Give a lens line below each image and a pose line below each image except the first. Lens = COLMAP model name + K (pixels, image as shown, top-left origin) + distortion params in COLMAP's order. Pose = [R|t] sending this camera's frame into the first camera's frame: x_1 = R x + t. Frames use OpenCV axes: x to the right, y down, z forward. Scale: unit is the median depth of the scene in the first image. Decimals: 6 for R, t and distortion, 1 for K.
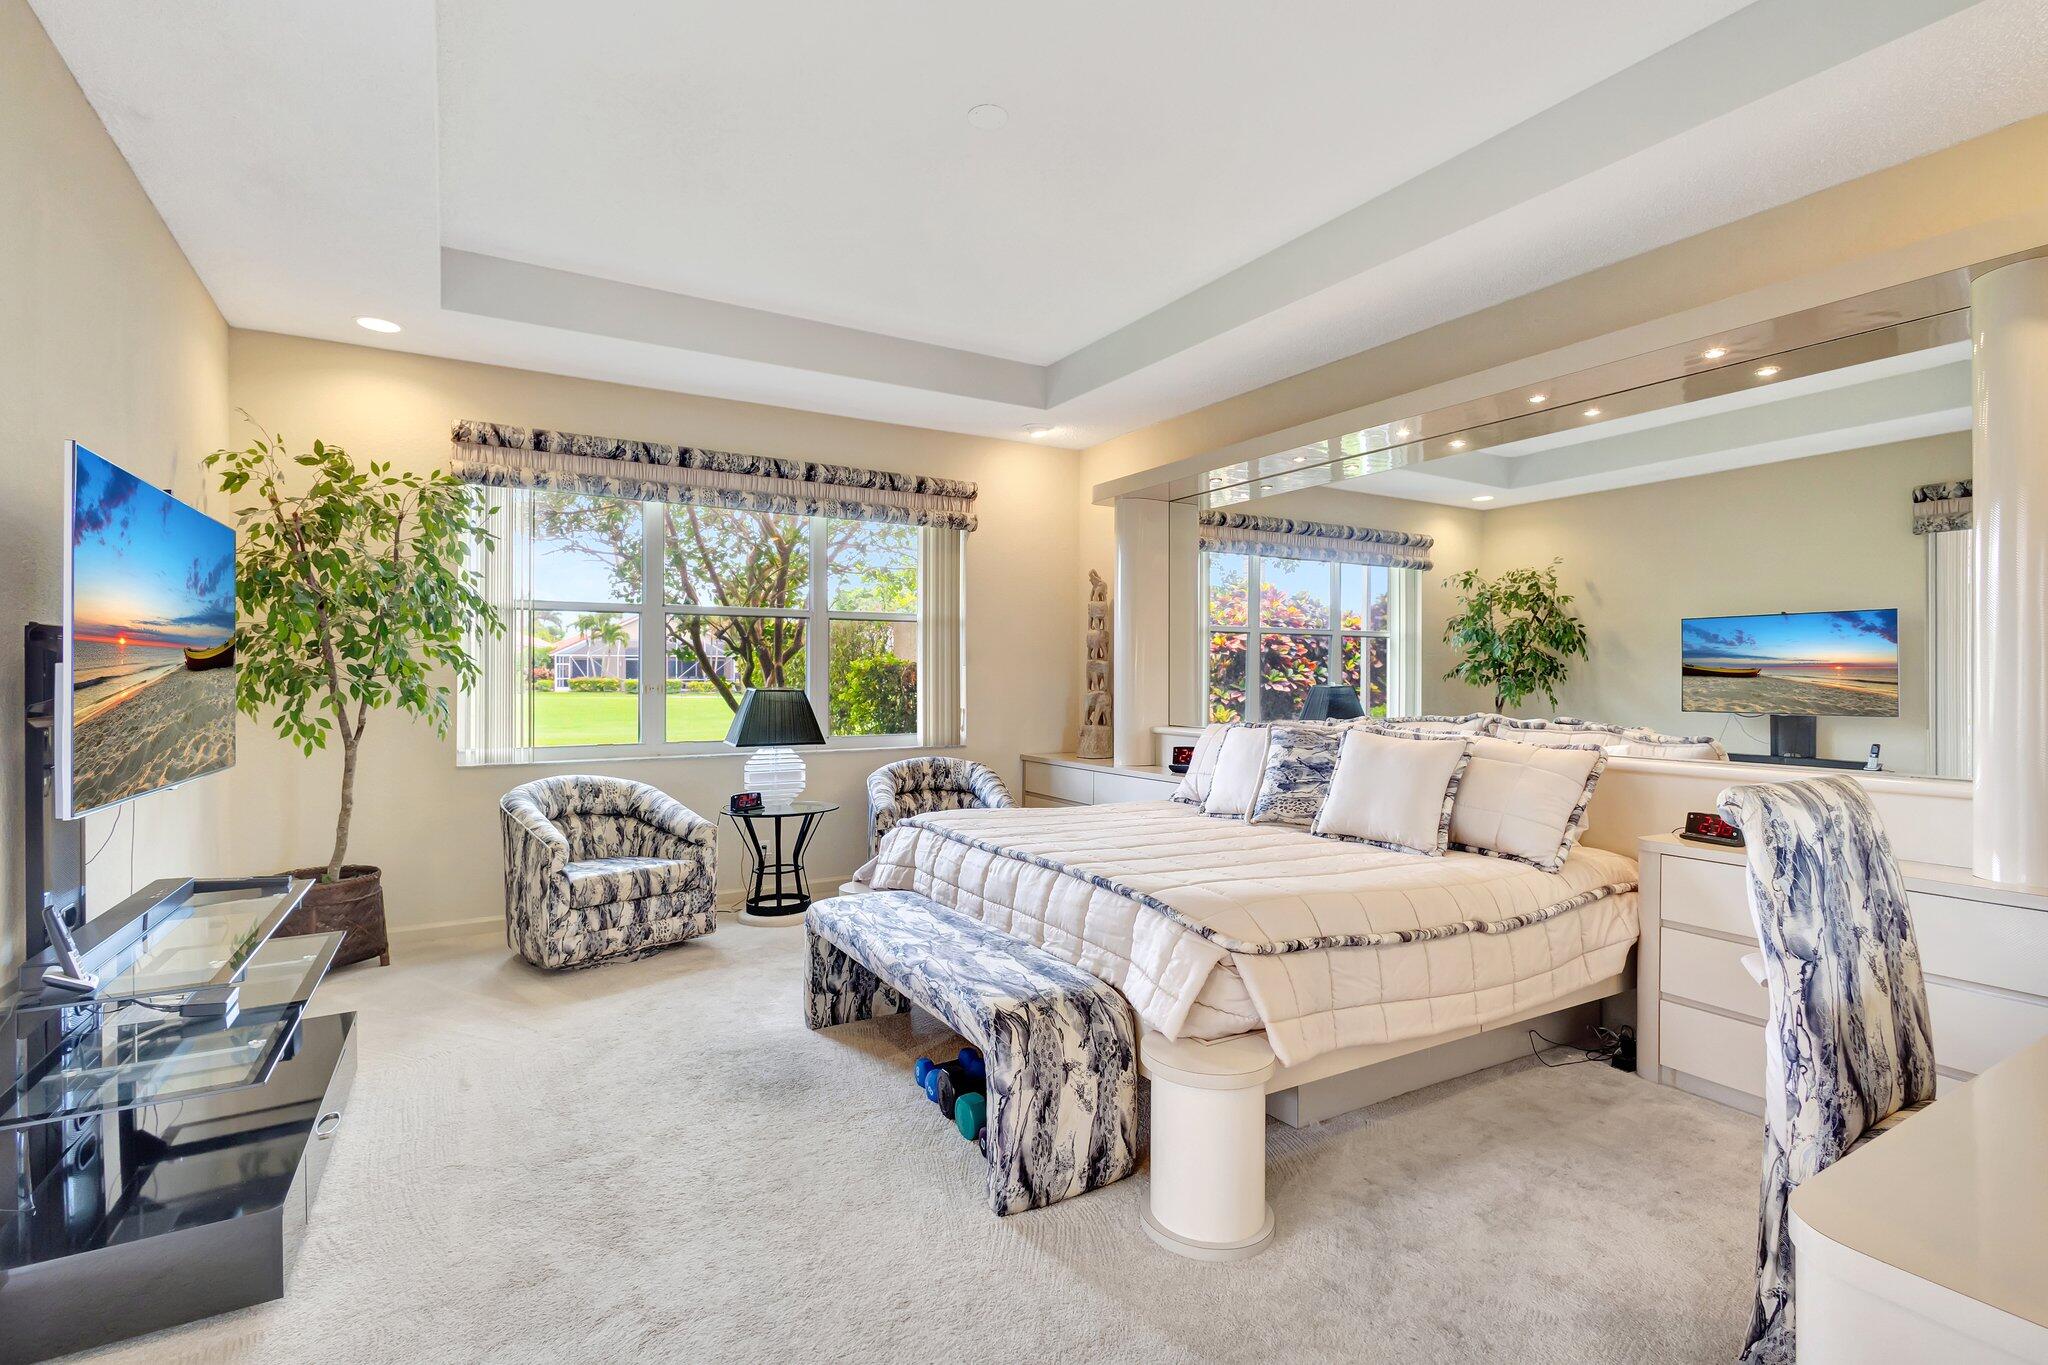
lens RADIAL K [[946.4, 0, 1016.9], [0, 946.4, 688.1], [0, 0, 1]] dist [0.002786, 0.000182]
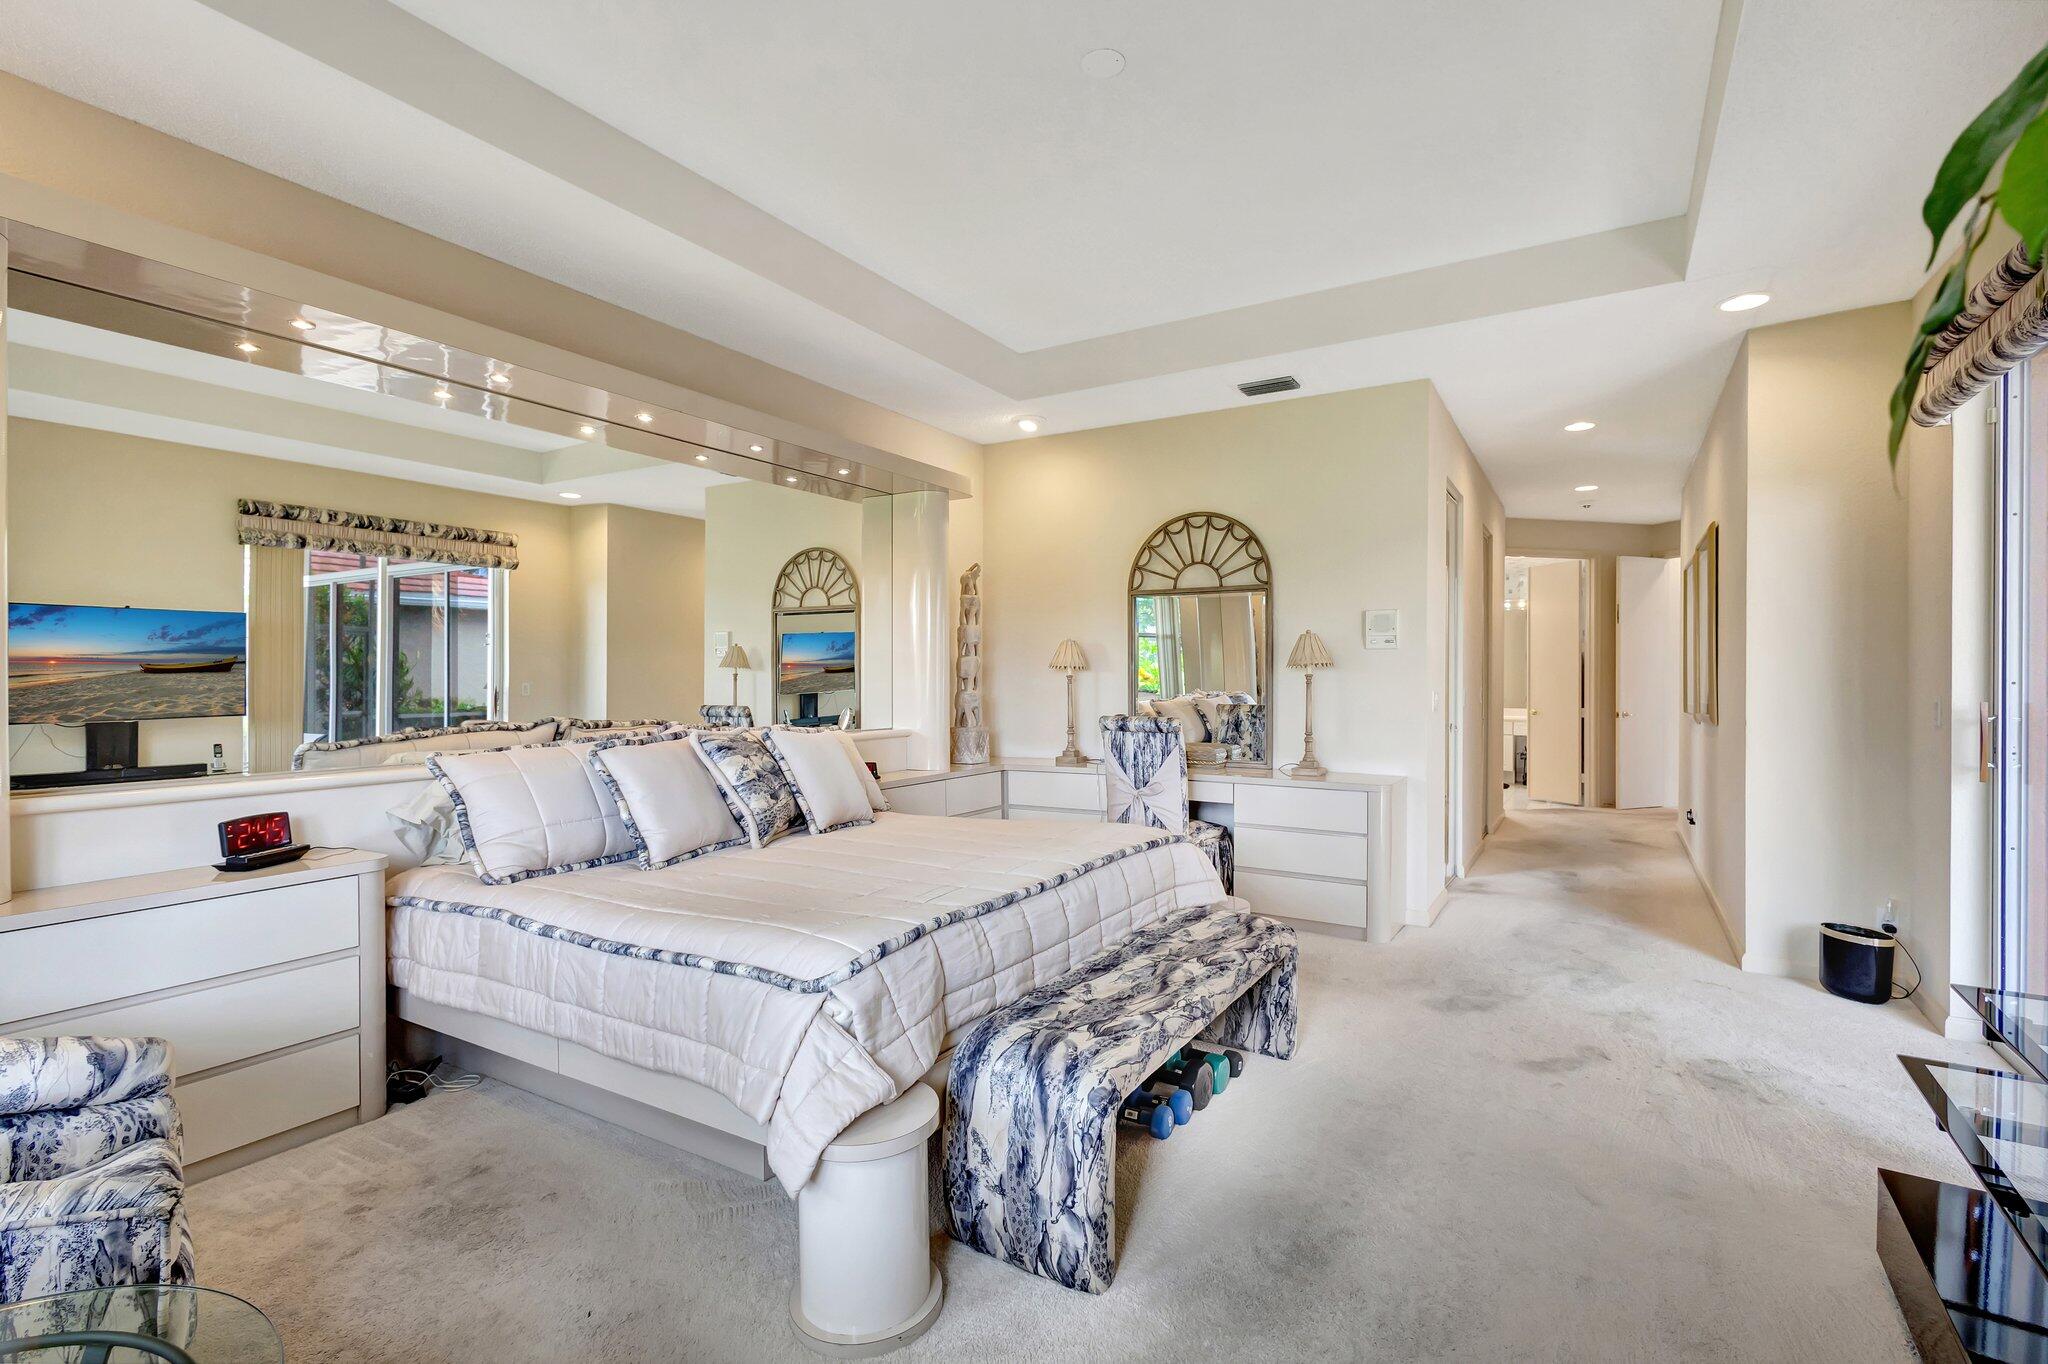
lens RADIAL K [[946.4, 0, 1018.2], [0, 946.4, 672.3], [0, 0, 1]] dist [0.002786, 0.000182]
pose [[-0.472451, 0.004158, 0.881347, -0.814010], [0.009380, 0.999956, 0.000311, -0.021443], [-0.881307, 0.008415, -0.472470, 1.525622]]
